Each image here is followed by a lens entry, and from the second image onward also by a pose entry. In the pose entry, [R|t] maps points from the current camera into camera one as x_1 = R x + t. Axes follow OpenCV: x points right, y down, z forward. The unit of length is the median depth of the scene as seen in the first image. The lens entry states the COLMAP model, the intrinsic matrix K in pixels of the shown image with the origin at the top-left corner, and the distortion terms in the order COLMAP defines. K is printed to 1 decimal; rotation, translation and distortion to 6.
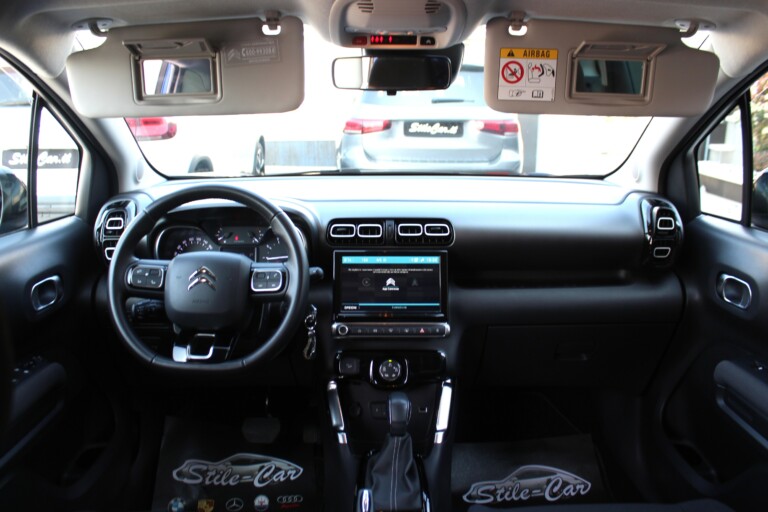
lens RADIAL K [[663.9, 0, 384.0], [0, 663.9, 256.0], [0, 0, 1]] dist [-0.163011, 0.140888]
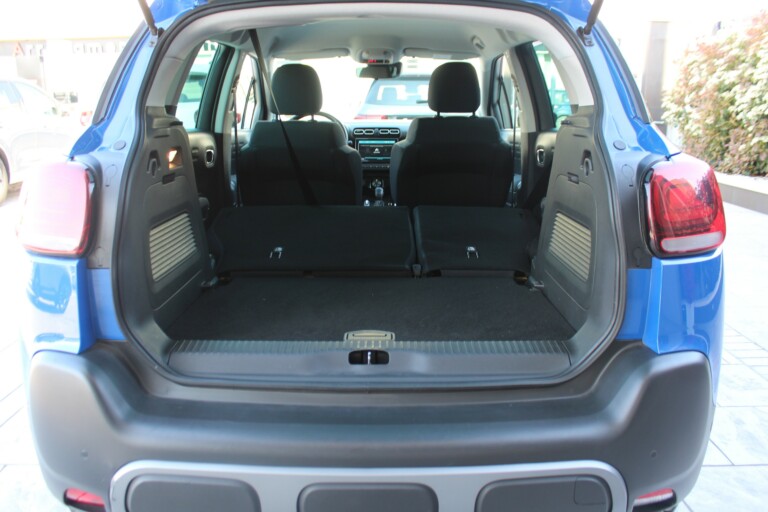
lens RADIAL K [[670.7, 0, 384.0], [0, 670.7, 256.0], [0, 0, 1]] dist [-0.144355, 0.111065]
pose [[0.999965, -0.000739, -0.008394, 0.060624], [0.000509, 0.999626, -0.027353, 0.533986], [0.008411, 0.027347, 0.999591, -1.667060]]
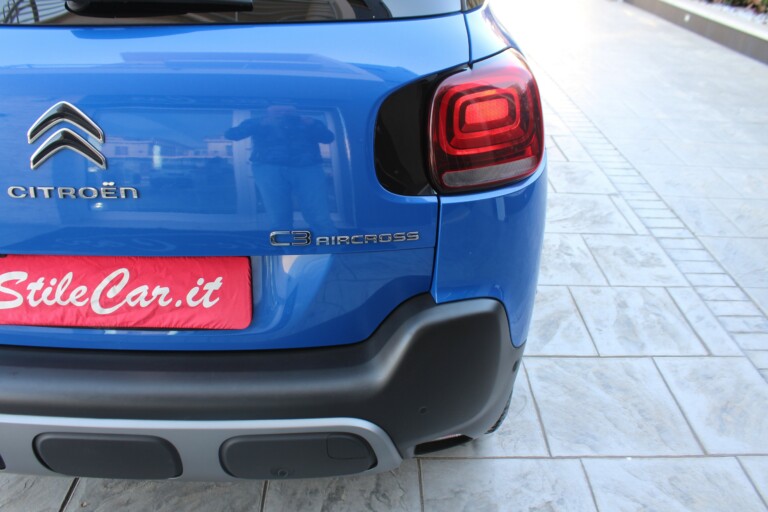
lens RADIAL K [[663.9, 0, 384.0], [0, 663.9, 256.0], [0, 0, 1]] dist [-0.163011, 0.140888]
pose [[0.999648, 0.021369, 0.015711, 0.373984], [-0.024679, 0.966412, 0.255808, 0.380803], [-0.009717, -0.256106, 0.966600, -1.497012]]
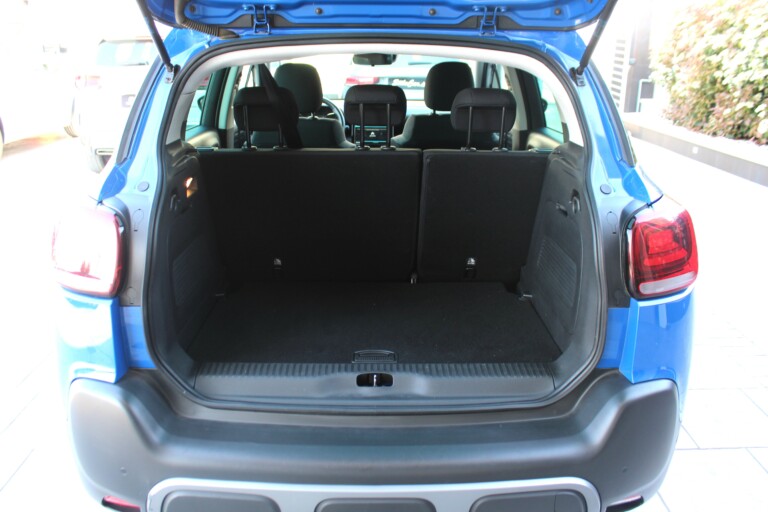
lens RADIAL K [[663.9, 0, 384.0], [0, 663.9, 256.0], [0, 0, 1]] dist [-0.163011, 0.140888]
pose [[0.999941, 0.004179, 0.009979, 0.031467], [-0.004775, 0.998154, 0.060545, 0.376173], [-0.009708, -0.060589, 0.998116, -1.754826]]
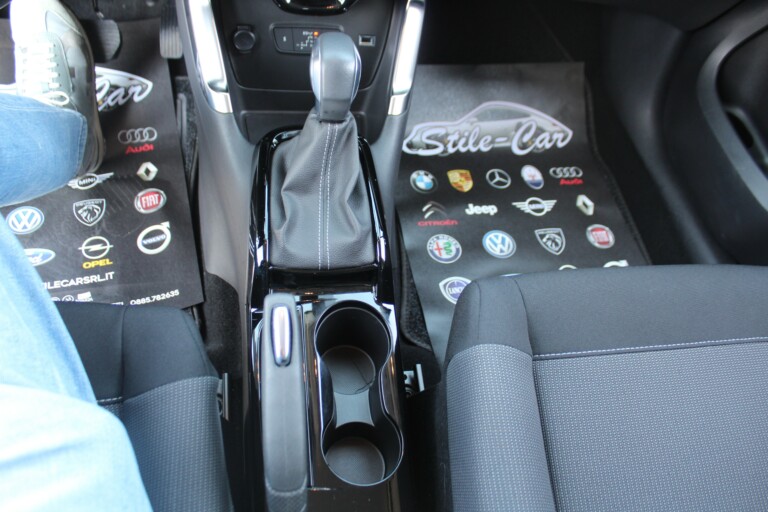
lens RADIAL K [[648.8, 0, 384.0], [0, 648.8, 256.0], [0, 0, 1]] dist [-0.165215, 0.139867]
pose [[0.983507, -0.014889, 0.180257, -0.029639], [-0.106206, 0.759161, 0.642180, 0.019513], [-0.146405, -0.650733, 0.745058, 0.490597]]
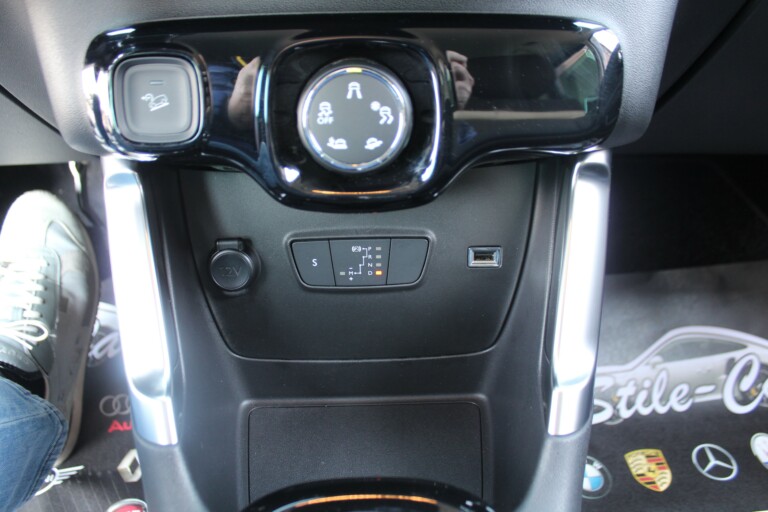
lens RADIAL K [[648.8, 0, 384.0], [0, 648.8, 256.0], [0, 0, 1]] dist [-0.165215, 0.139867]
pose [[0.999727, -0.017053, 0.015943, 0.014259], [0.009244, 0.916284, 0.400423, 0.132173], [-0.021437, -0.400167, 0.916192, 0.797715]]
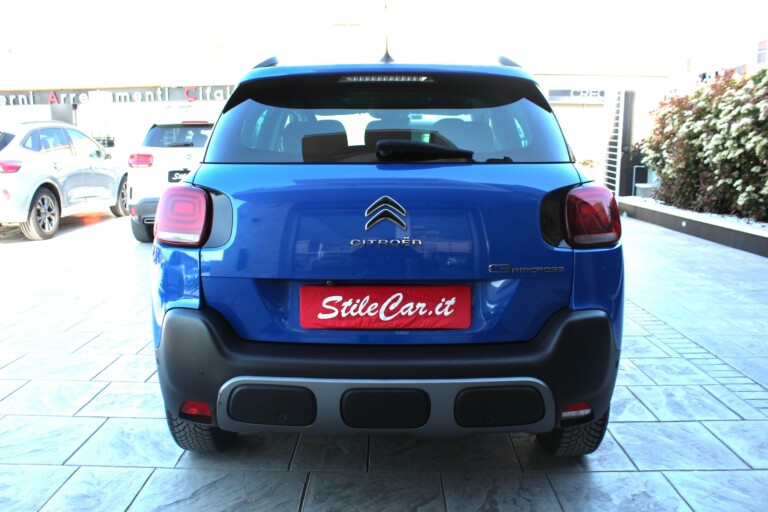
lens RADIAL K [[648.8, 0, 384.0], [0, 648.8, 256.0], [0, 0, 1]] dist [-0.165215, 0.139867]
pose [[0.999863, 0.003216, -0.016208, 0.046151], [-0.004634, 0.996088, -0.088247, 0.660181], [0.015861, 0.088310, 0.995967, -2.161832]]
